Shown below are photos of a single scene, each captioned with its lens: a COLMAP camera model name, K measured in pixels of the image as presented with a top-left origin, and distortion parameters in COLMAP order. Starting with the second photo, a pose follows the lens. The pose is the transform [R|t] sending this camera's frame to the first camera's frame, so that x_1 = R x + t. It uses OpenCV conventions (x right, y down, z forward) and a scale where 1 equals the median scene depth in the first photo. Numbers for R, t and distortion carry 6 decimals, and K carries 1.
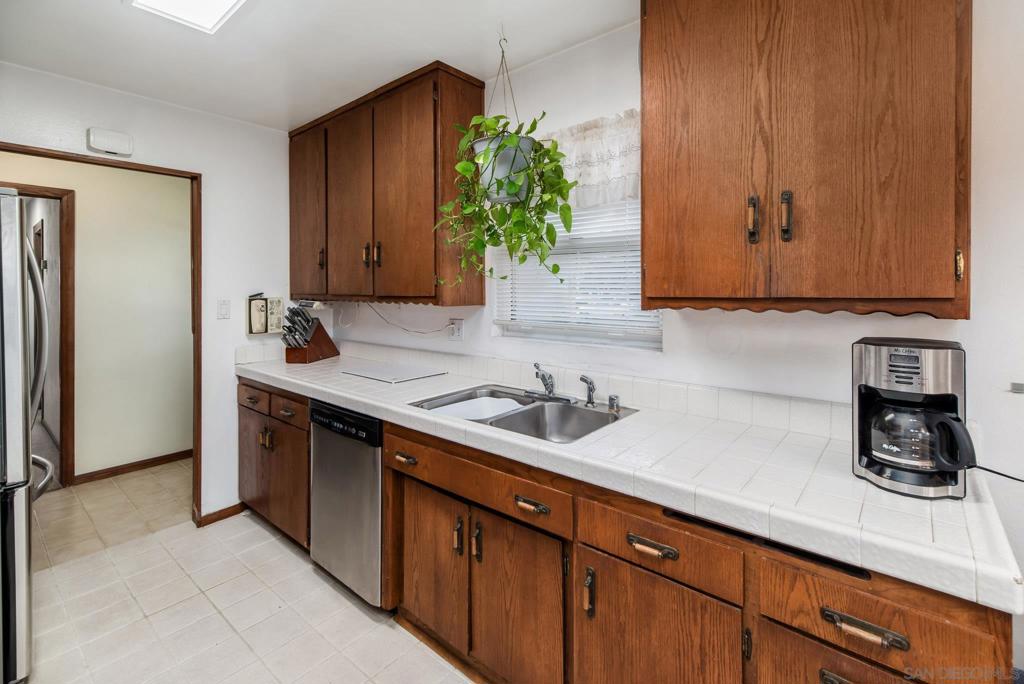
lens RADIAL K [[463.5, 0, 521.7], [0, 463.5, 292.6], [0, 0, 1]] dist [0.002697, 0.001319]
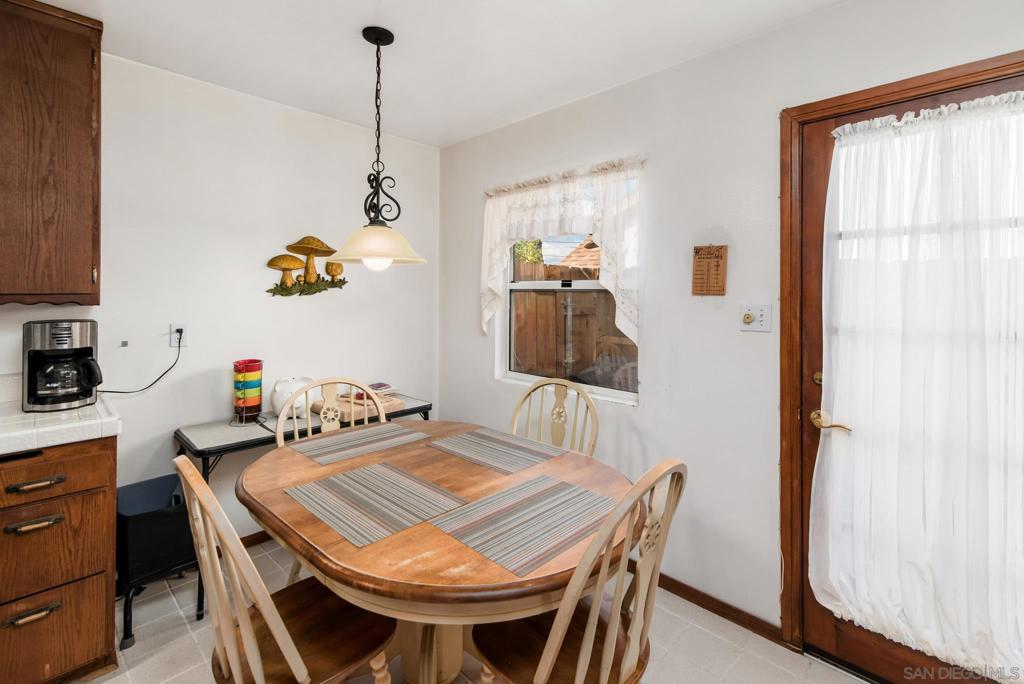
lens RADIAL K [[463.5, 0, 521.7], [0, 463.5, 292.6], [0, 0, 1]] dist [0.002697, 0.001319]
pose [[0.068630, 0.005892, 0.997625, -0.402733], [-0.000576, 0.999983, -0.005866, 0.010034], [-0.997642, -0.000172, 0.068632, -0.421184]]
